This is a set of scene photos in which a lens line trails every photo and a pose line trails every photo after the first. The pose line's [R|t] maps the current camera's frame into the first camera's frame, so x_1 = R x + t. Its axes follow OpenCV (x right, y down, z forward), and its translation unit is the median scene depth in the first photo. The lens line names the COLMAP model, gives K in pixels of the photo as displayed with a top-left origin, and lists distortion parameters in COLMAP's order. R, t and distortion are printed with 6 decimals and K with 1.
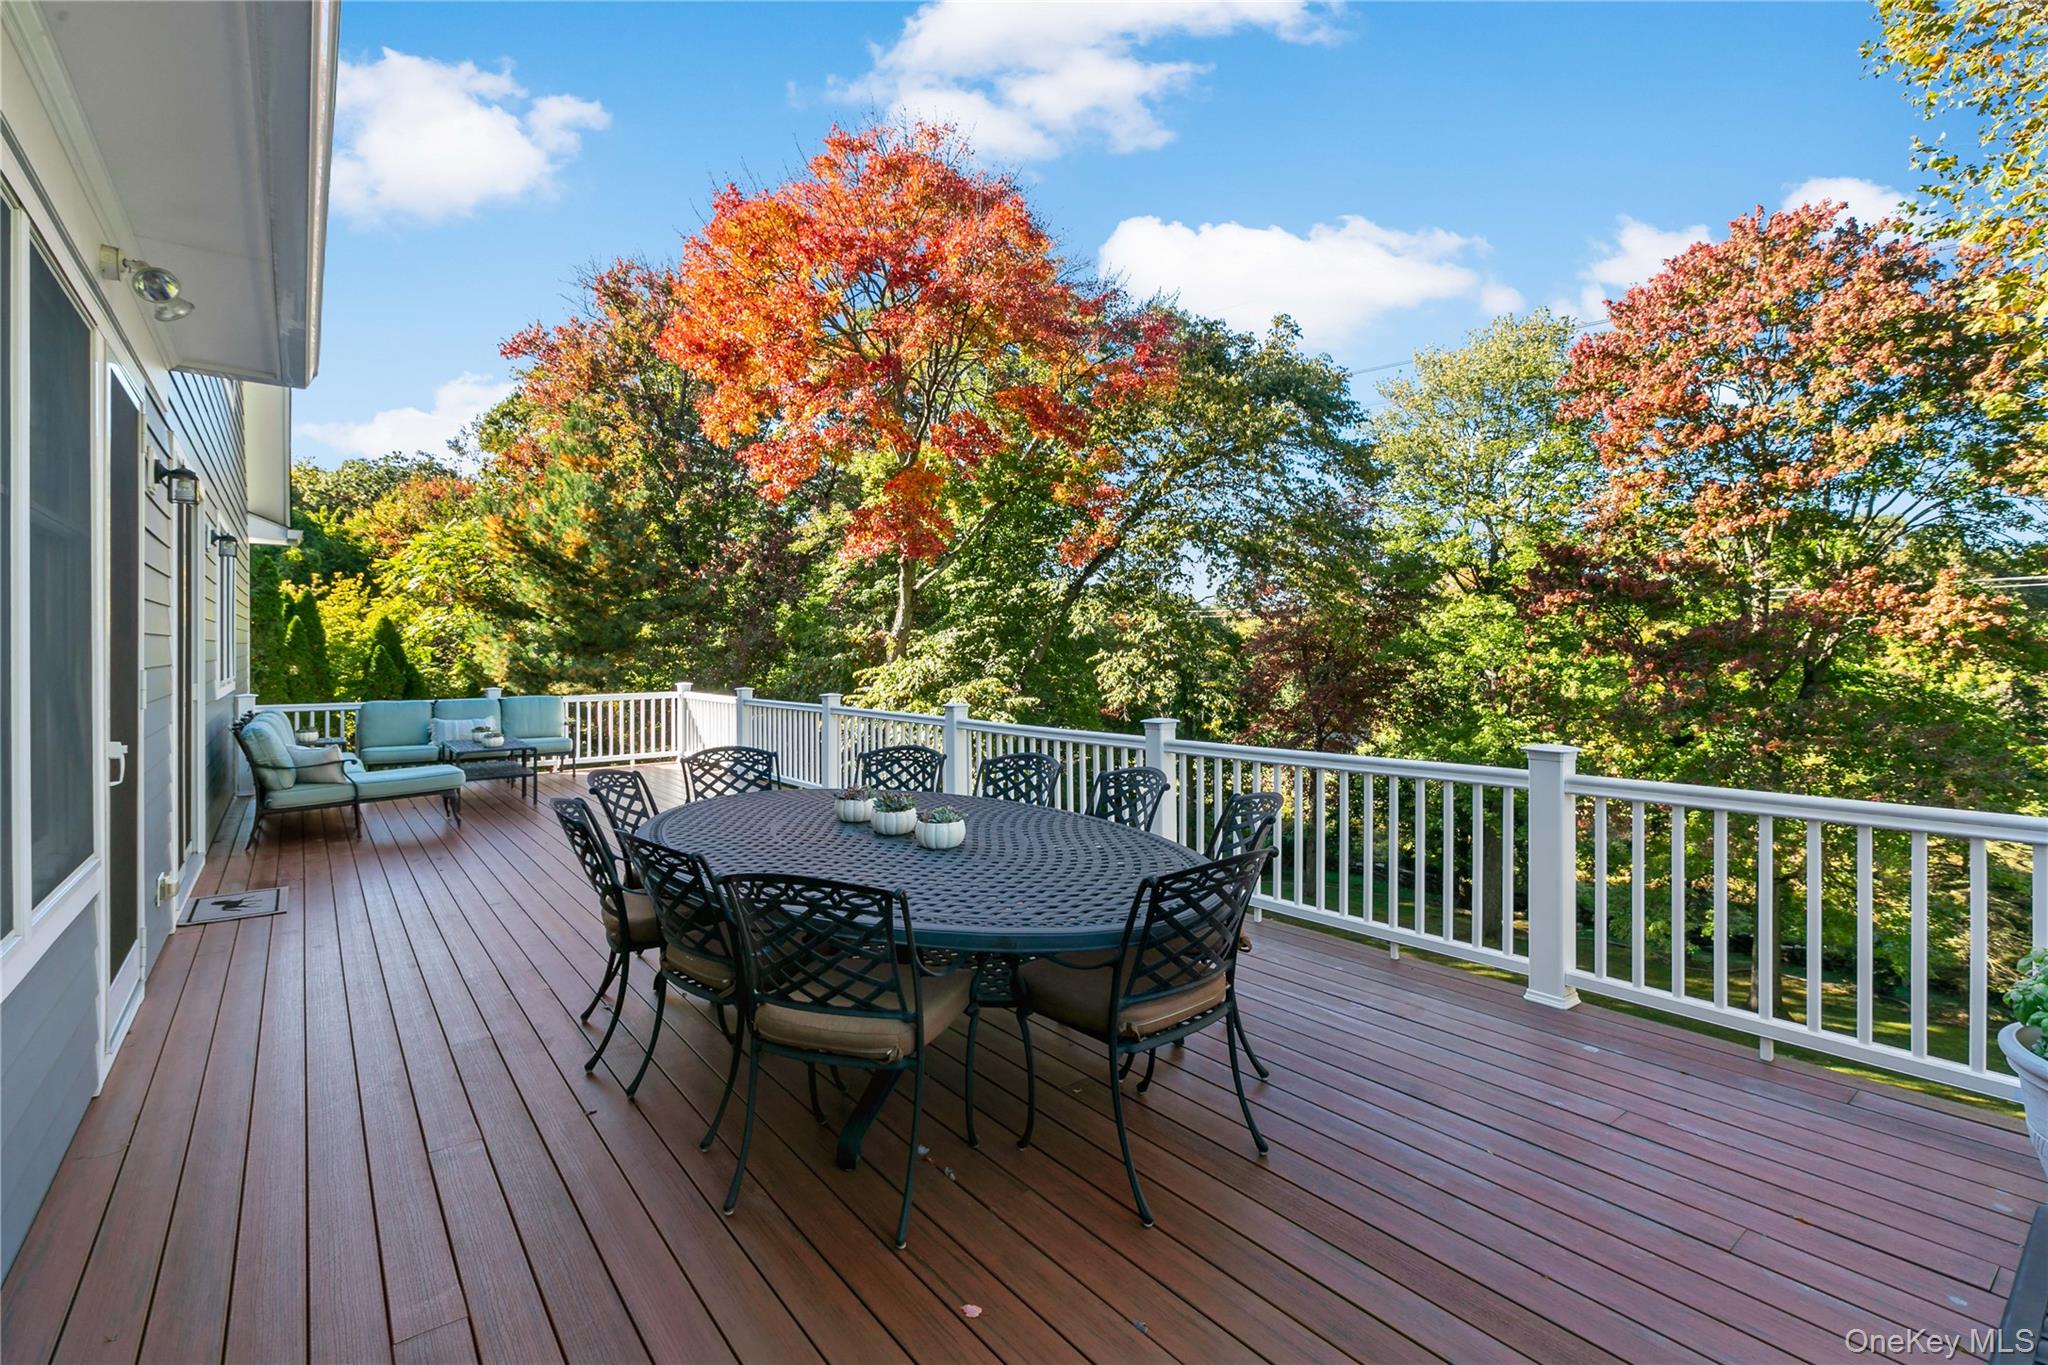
lens RADIAL K [[908.7, 0, 1013.7], [0, 908.7, 654.6], [0, 0, 1]] dist [-0.000997, -0.000249]
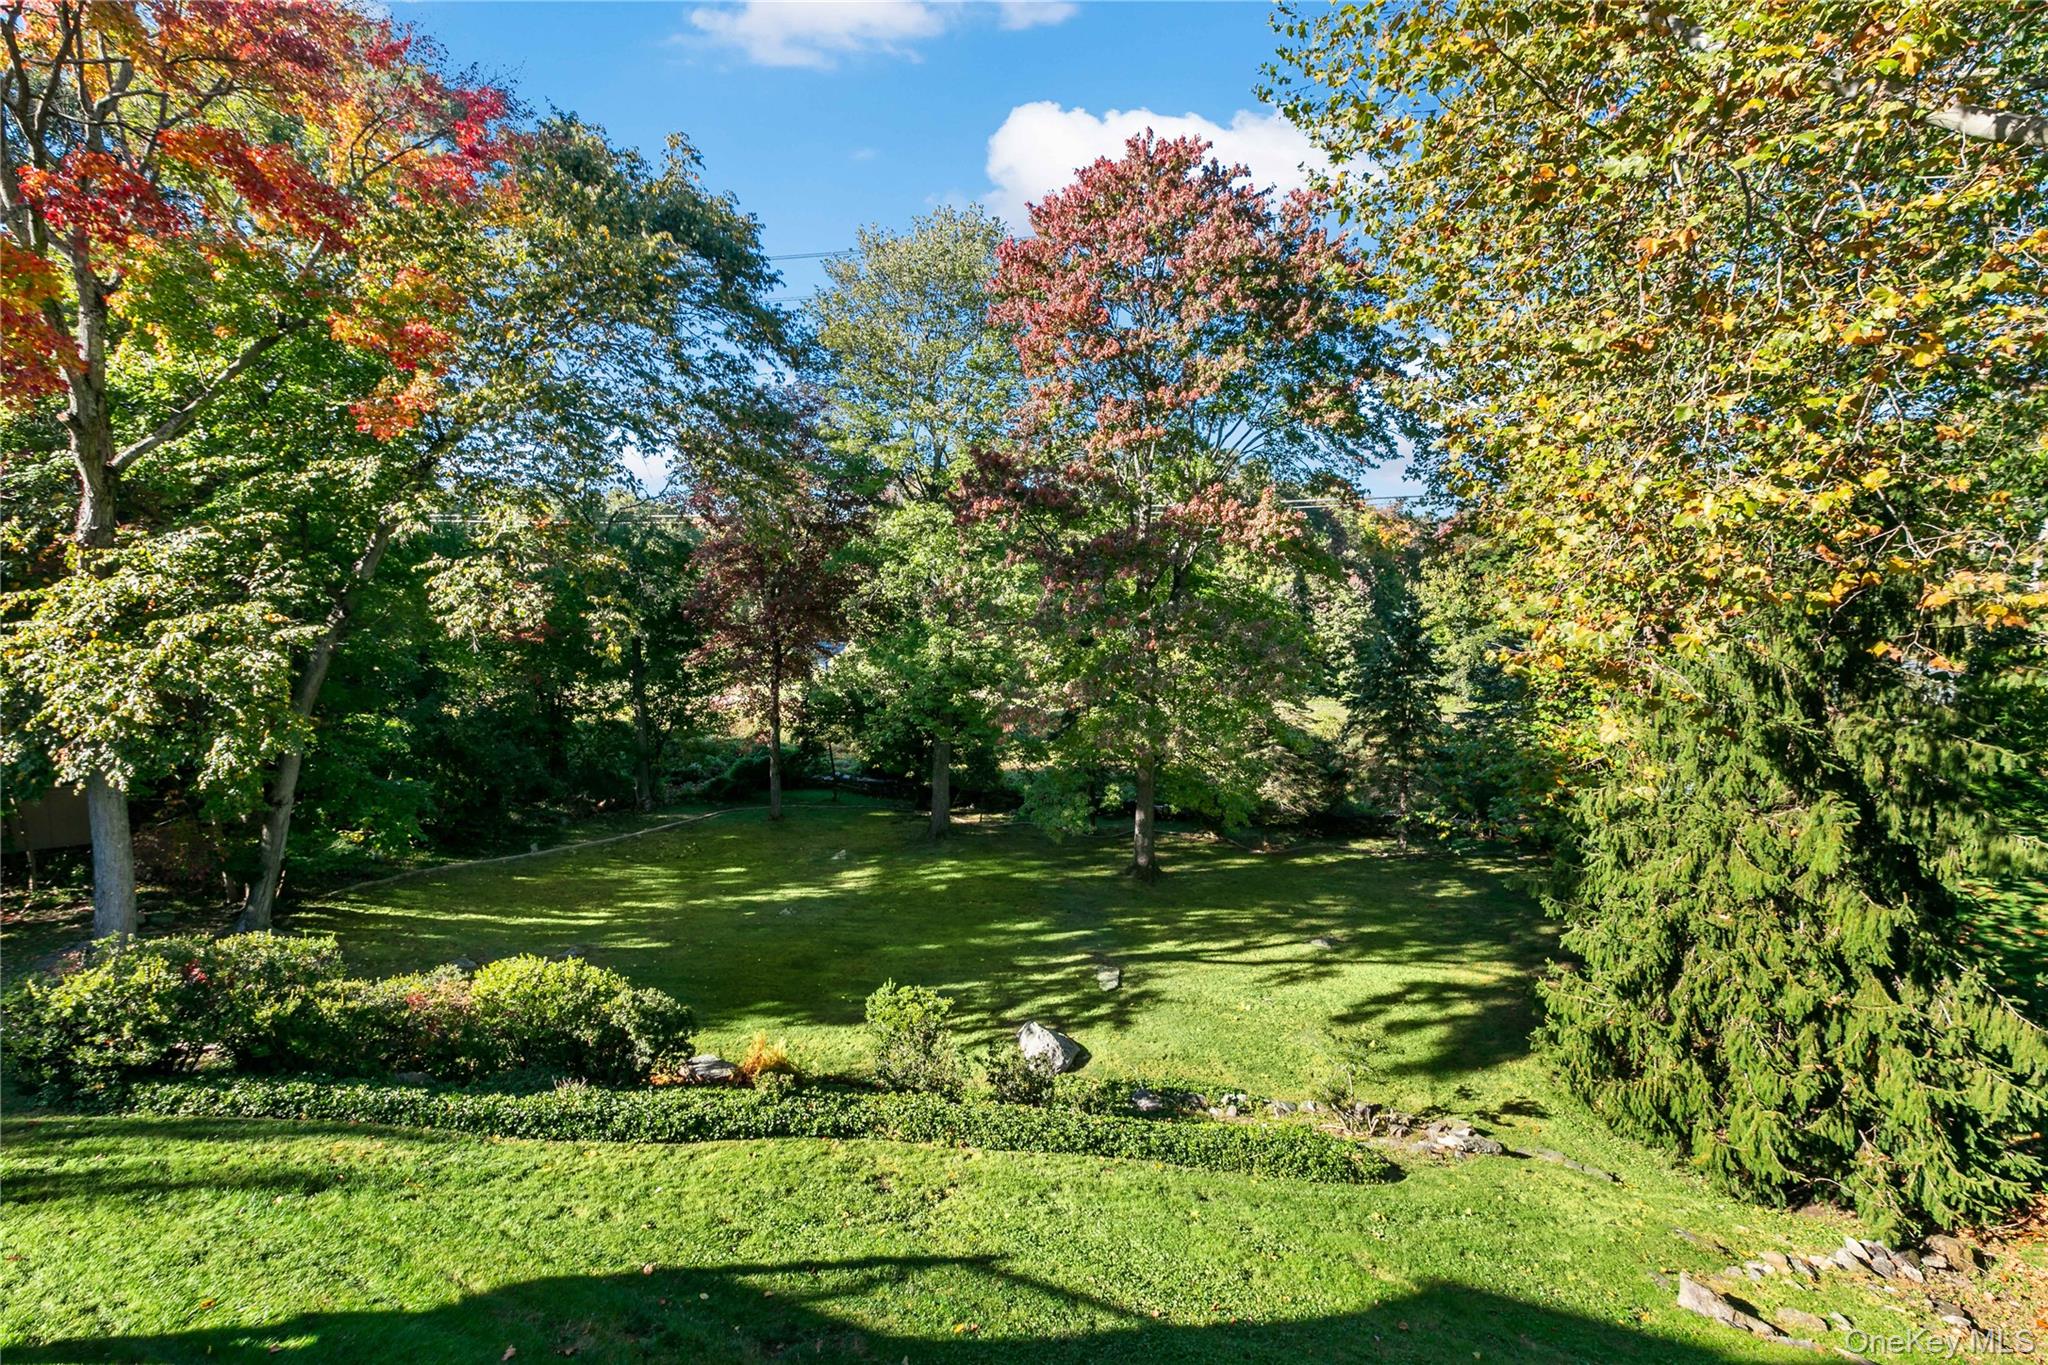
lens RADIAL K [[918.5, 0, 1024.0], [0, 918.5, 682.5], [0, 0, 1]] dist [-0.001341, -0.027893]
pose [[0.852443, -0.069851, 0.518133, 0.108987], [0.004048, 0.991887, 0.127059, 0.003478], [-0.522804, -0.106213, 0.845810, 0.115499]]
